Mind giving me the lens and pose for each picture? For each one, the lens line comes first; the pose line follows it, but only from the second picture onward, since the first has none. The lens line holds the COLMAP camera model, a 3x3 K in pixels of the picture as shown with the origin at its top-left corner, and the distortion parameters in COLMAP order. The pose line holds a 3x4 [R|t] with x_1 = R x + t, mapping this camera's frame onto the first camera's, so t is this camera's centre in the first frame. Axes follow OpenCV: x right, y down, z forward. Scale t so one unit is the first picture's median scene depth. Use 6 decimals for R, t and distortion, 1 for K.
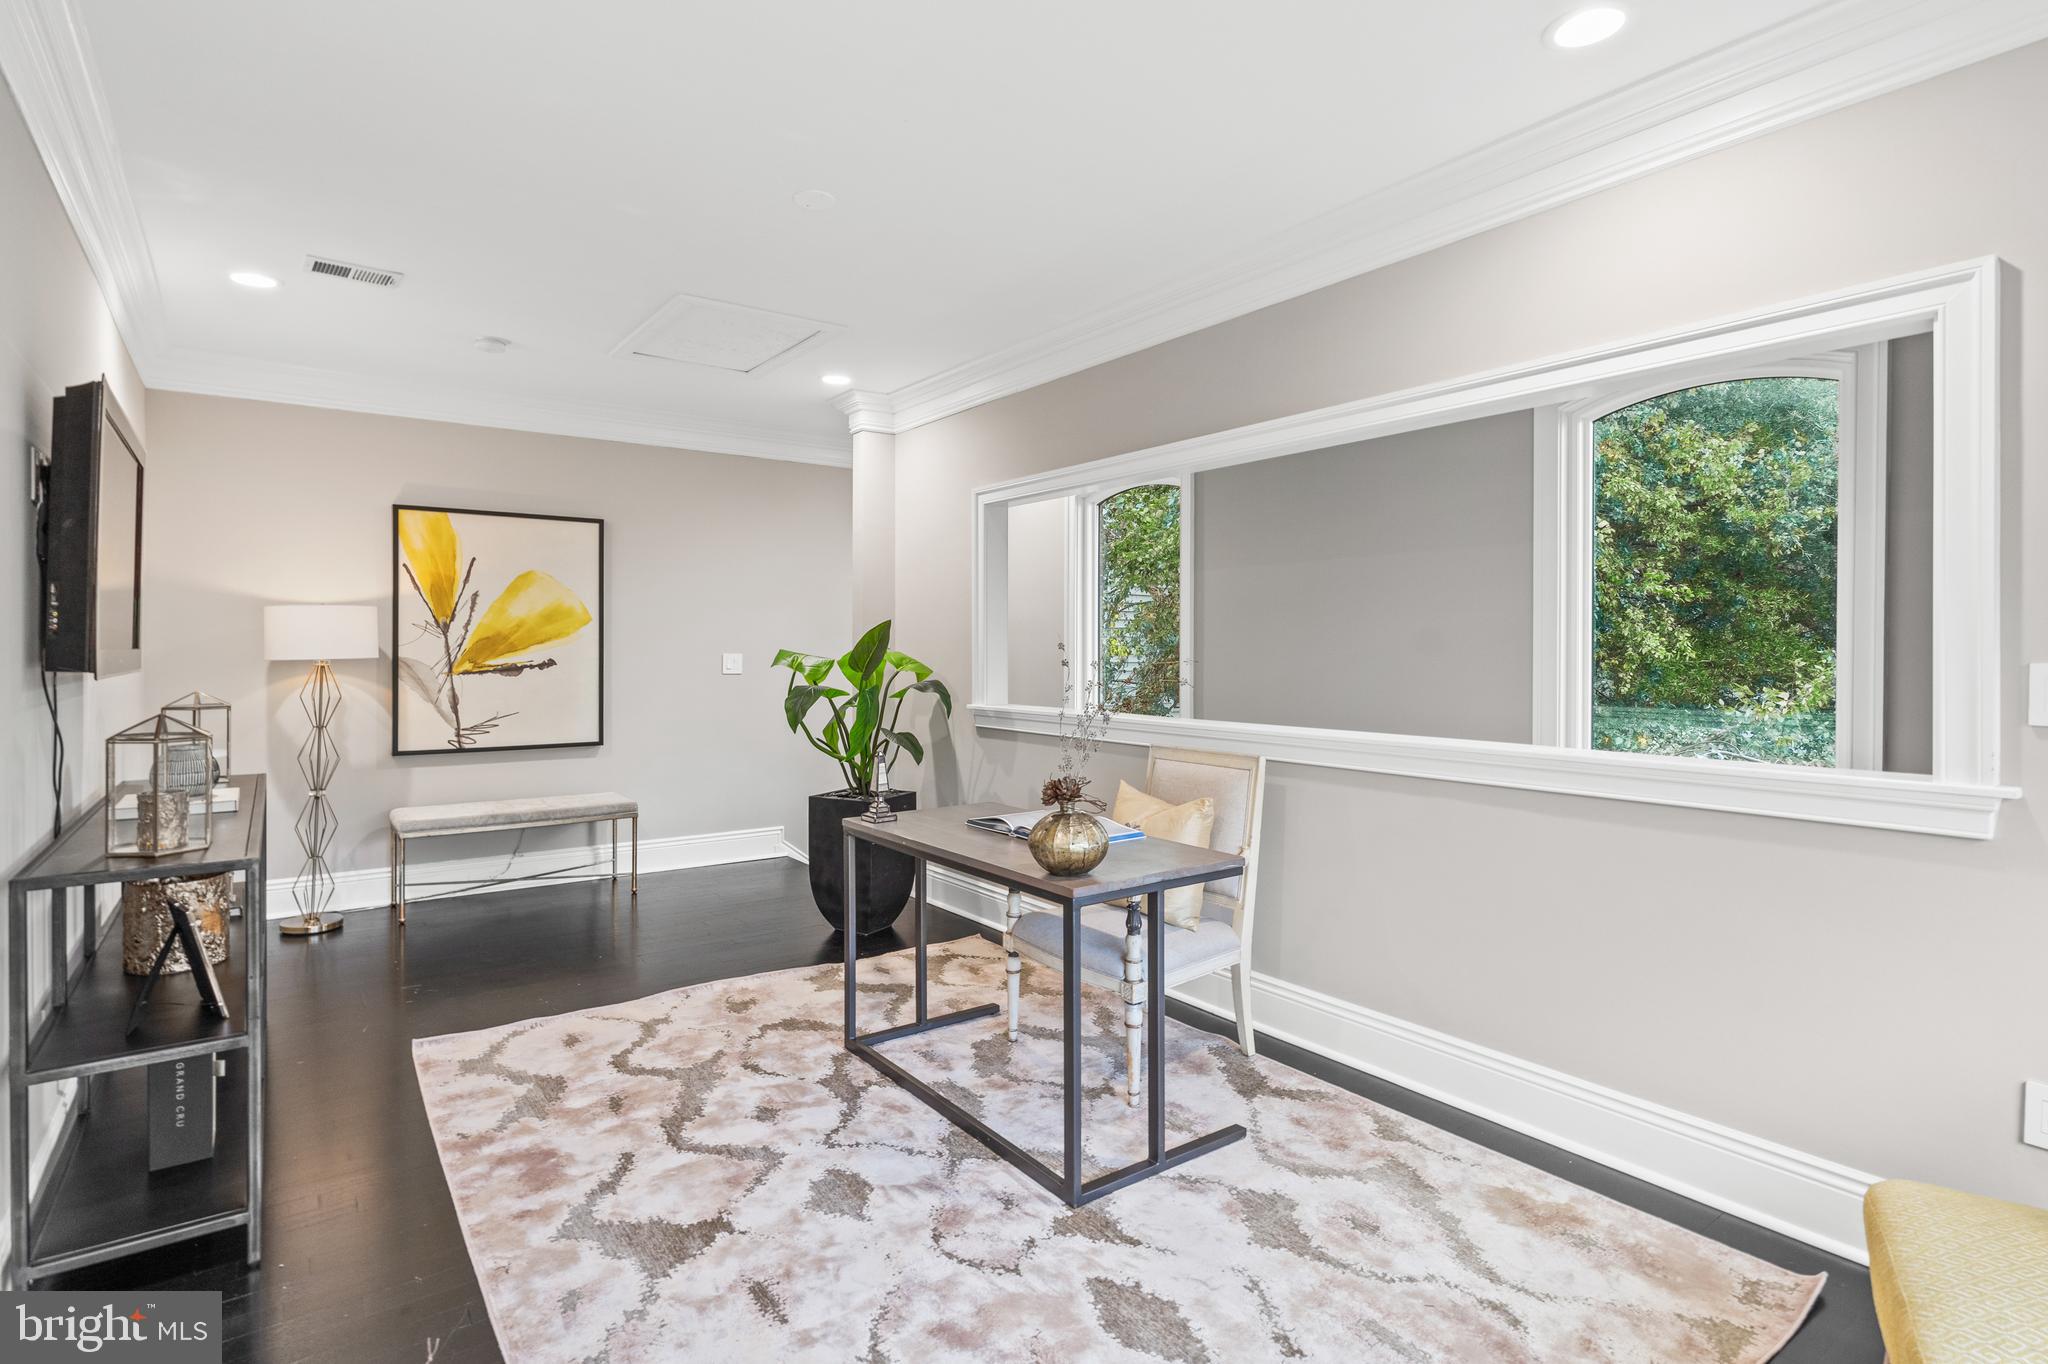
lens RADIAL K [[1013.9, 0, 995.5], [0, 1013.9, 647.5], [0, 0, 1]] dist [-0.000812, 0.000115]
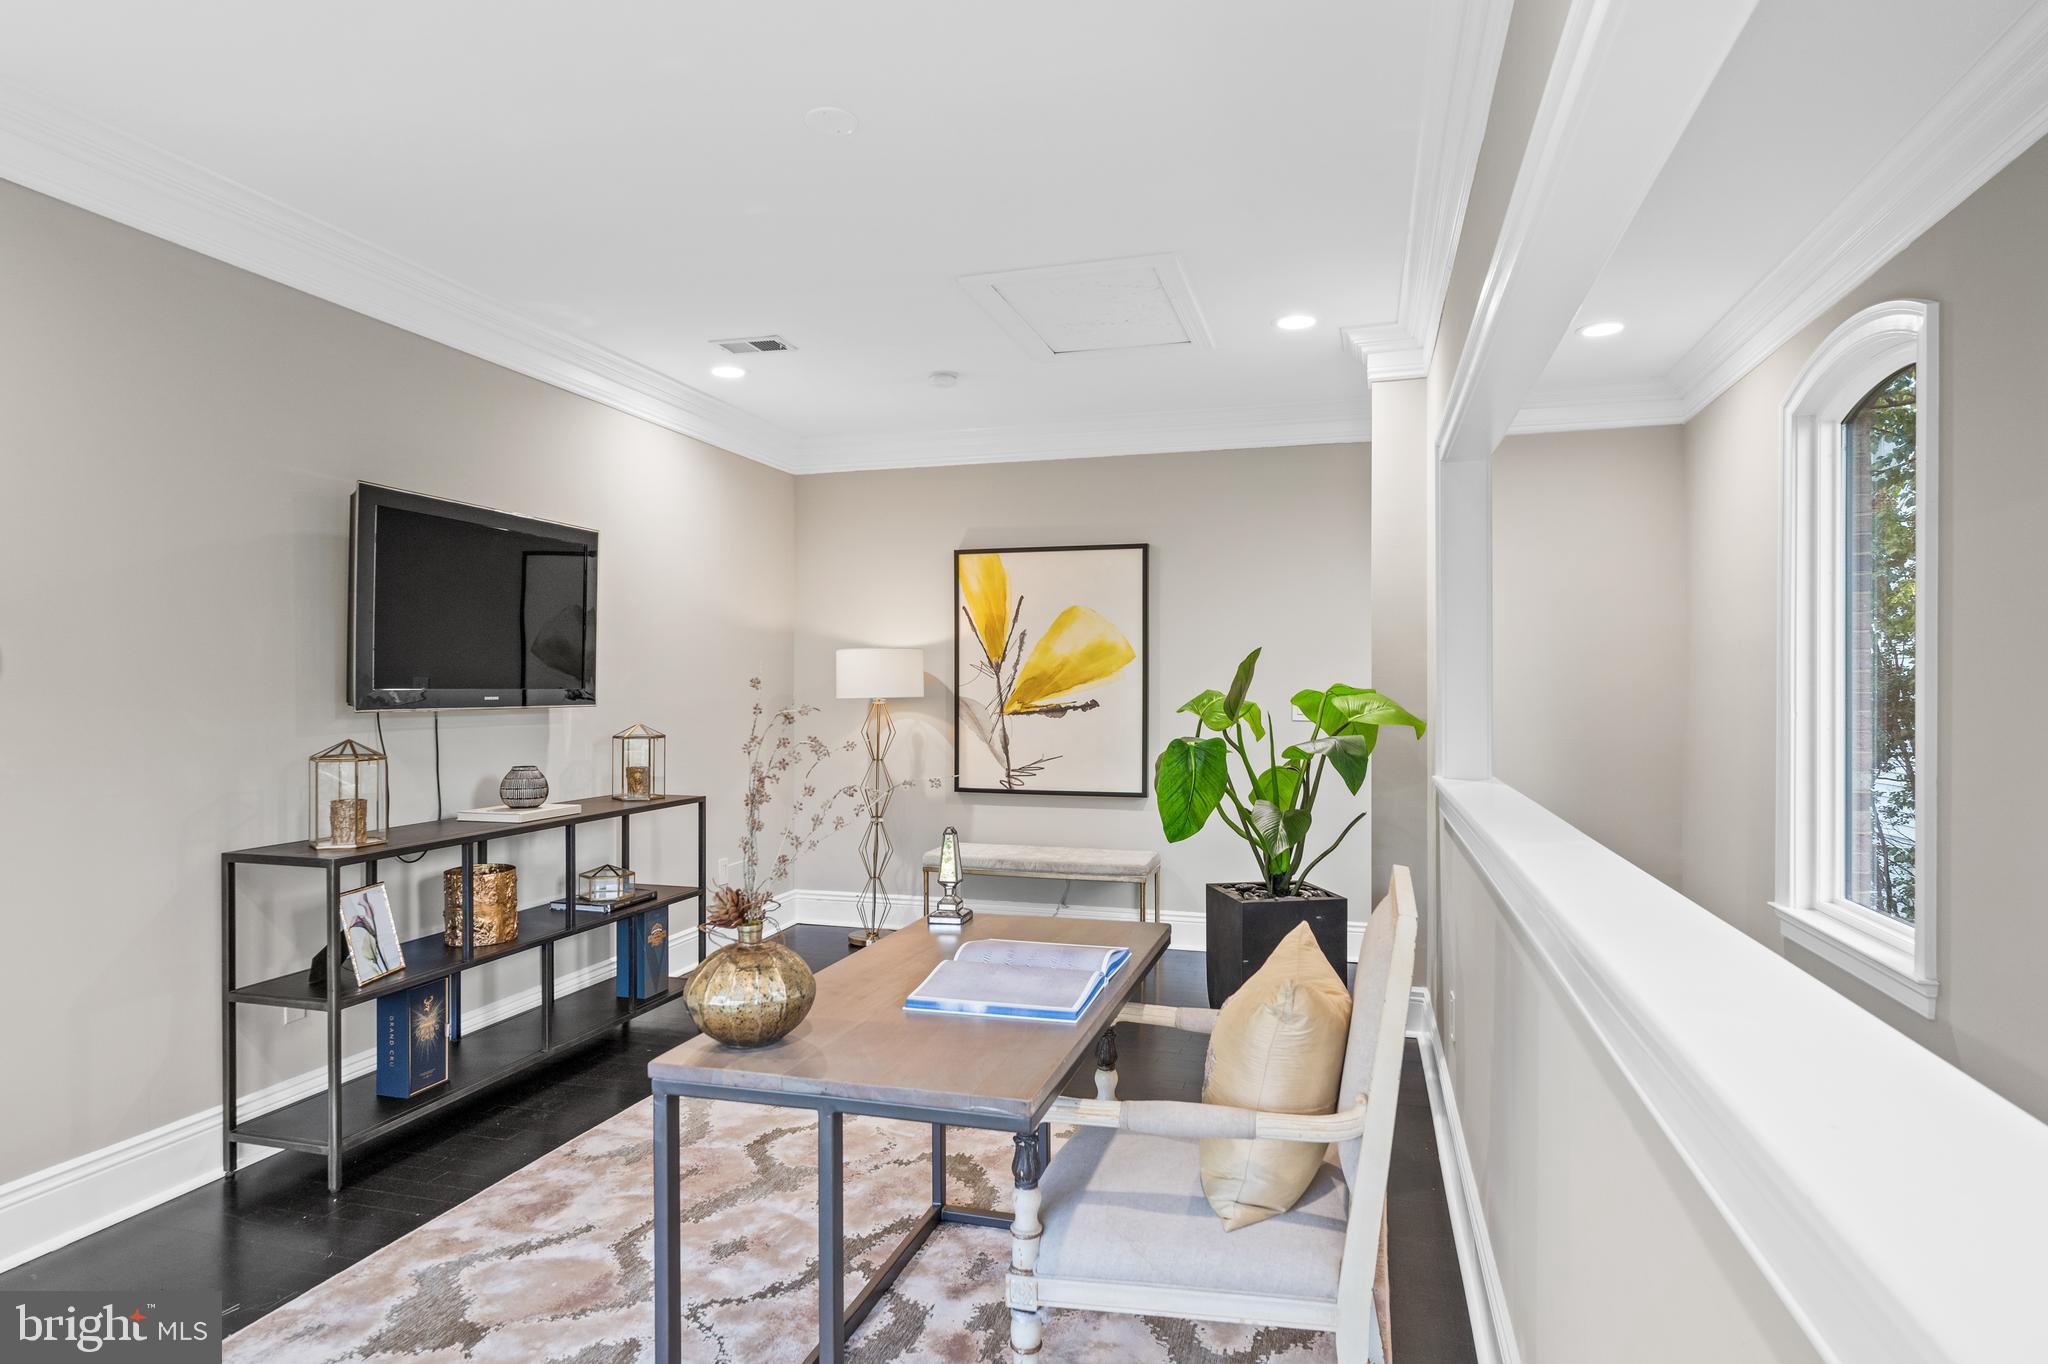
lens RADIAL K [[1122.9, 0, 1017.8], [0, 1122.9, 685.8], [0, 0, 1]] dist [-0.001597, 0.001614]
pose [[0.619523, -0.000923, -0.784978, 0.351223], [0.000611, 1.000000, -0.000694, -0.000991], [0.784978, -0.000050, 0.619524, 0.333879]]
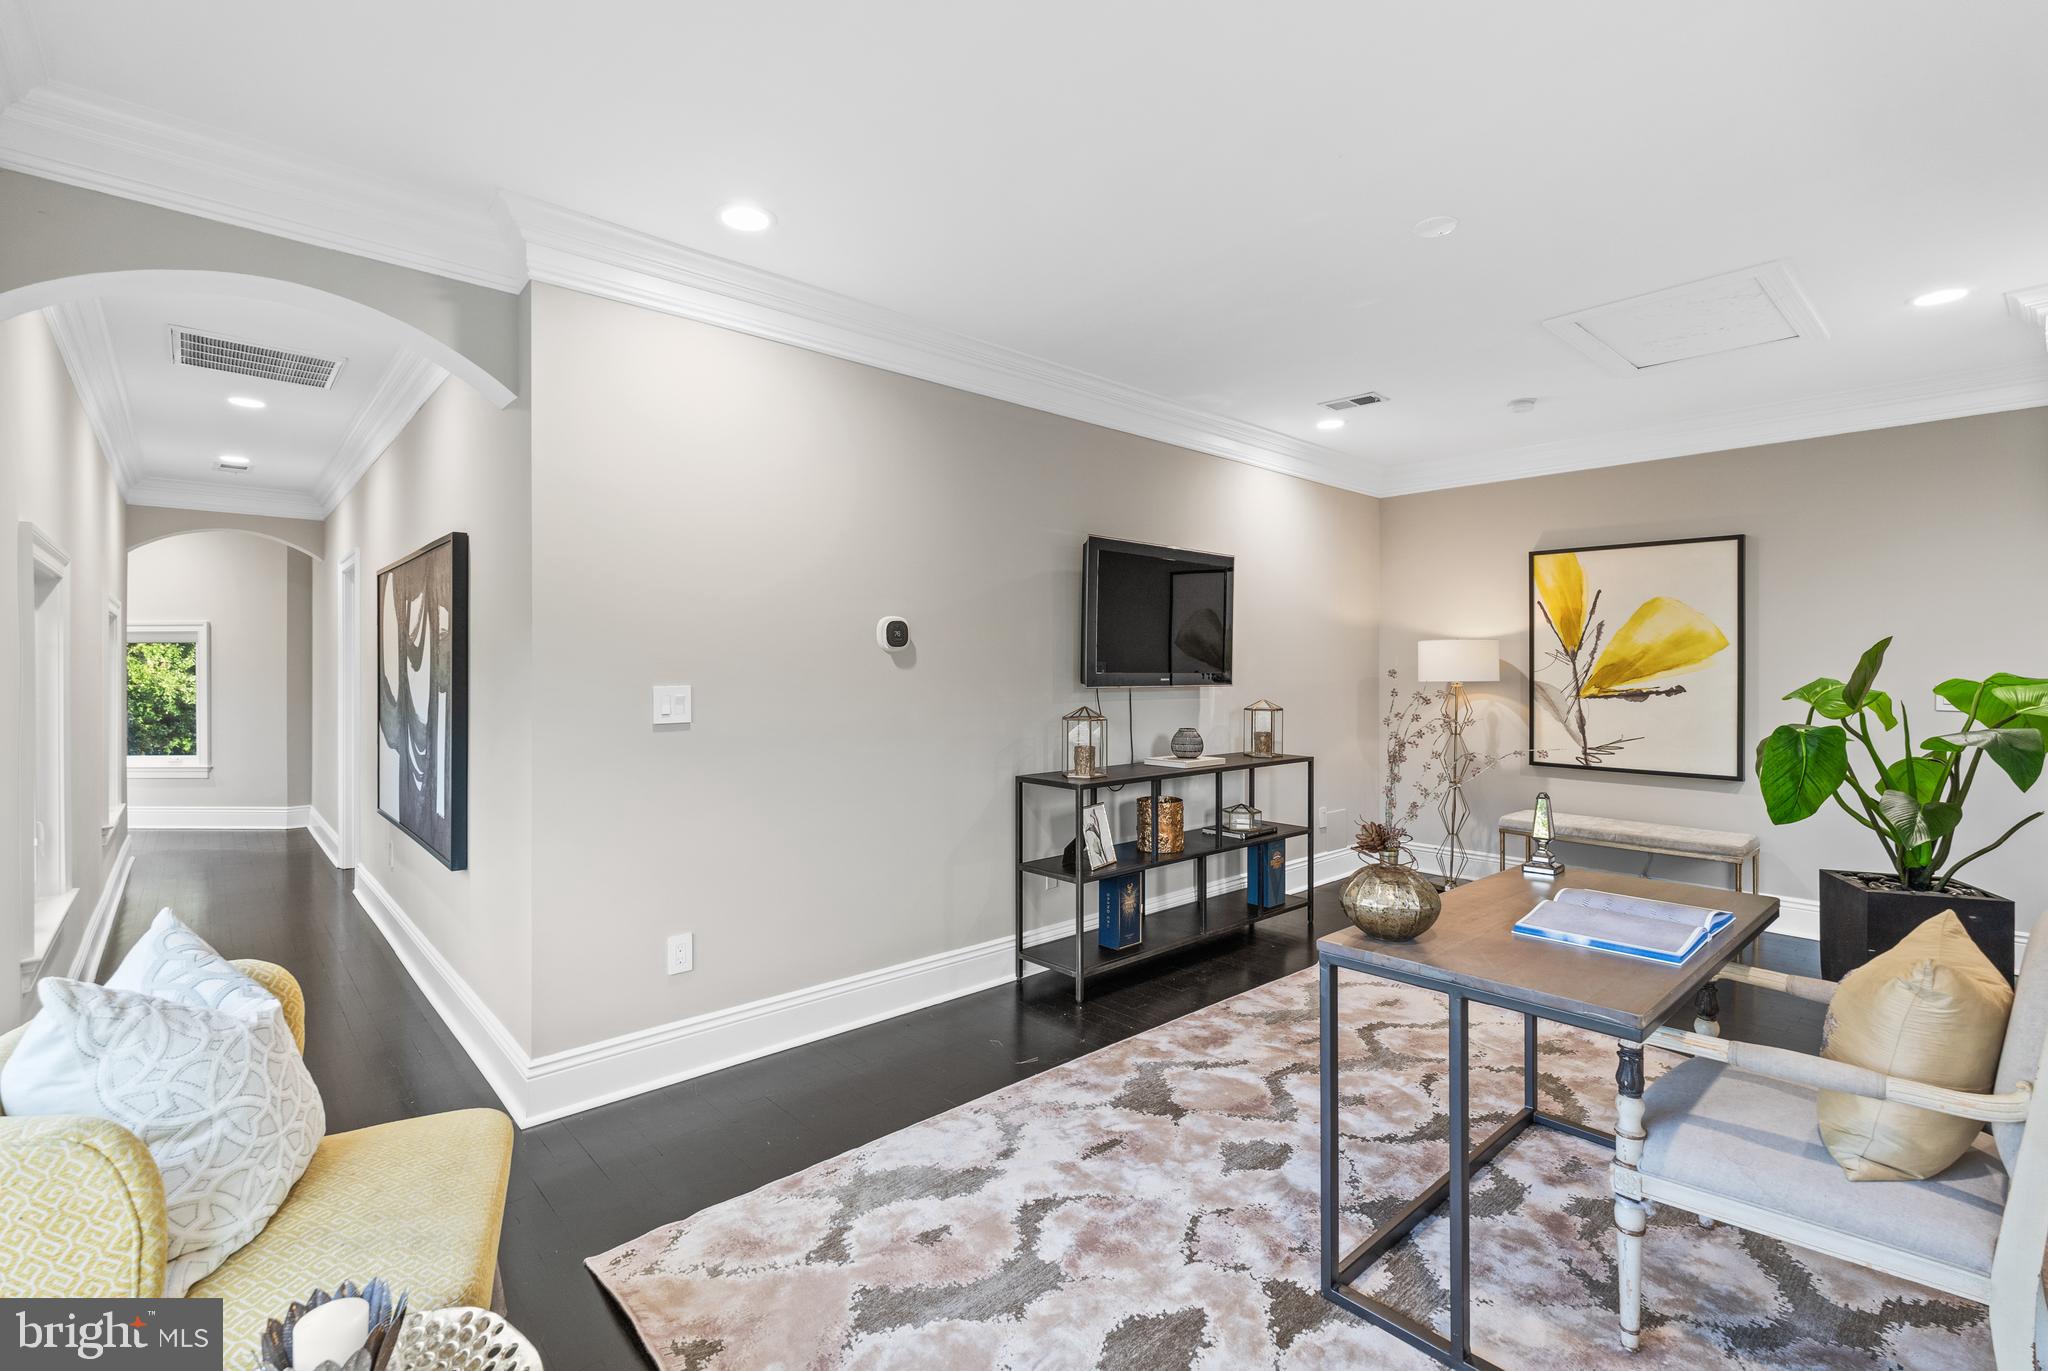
lens RADIAL K [[916.4, 0, 1031.3], [0, 916.4, 663.3], [0, 0, 1]] dist [-0.000457, -0.000269]
pose [[0.127303, -0.004866, -0.991852, 0.389681], [-0.003357, 0.999980, -0.005337, -0.003768], [0.991858, 0.004009, 0.127284, 0.286712]]
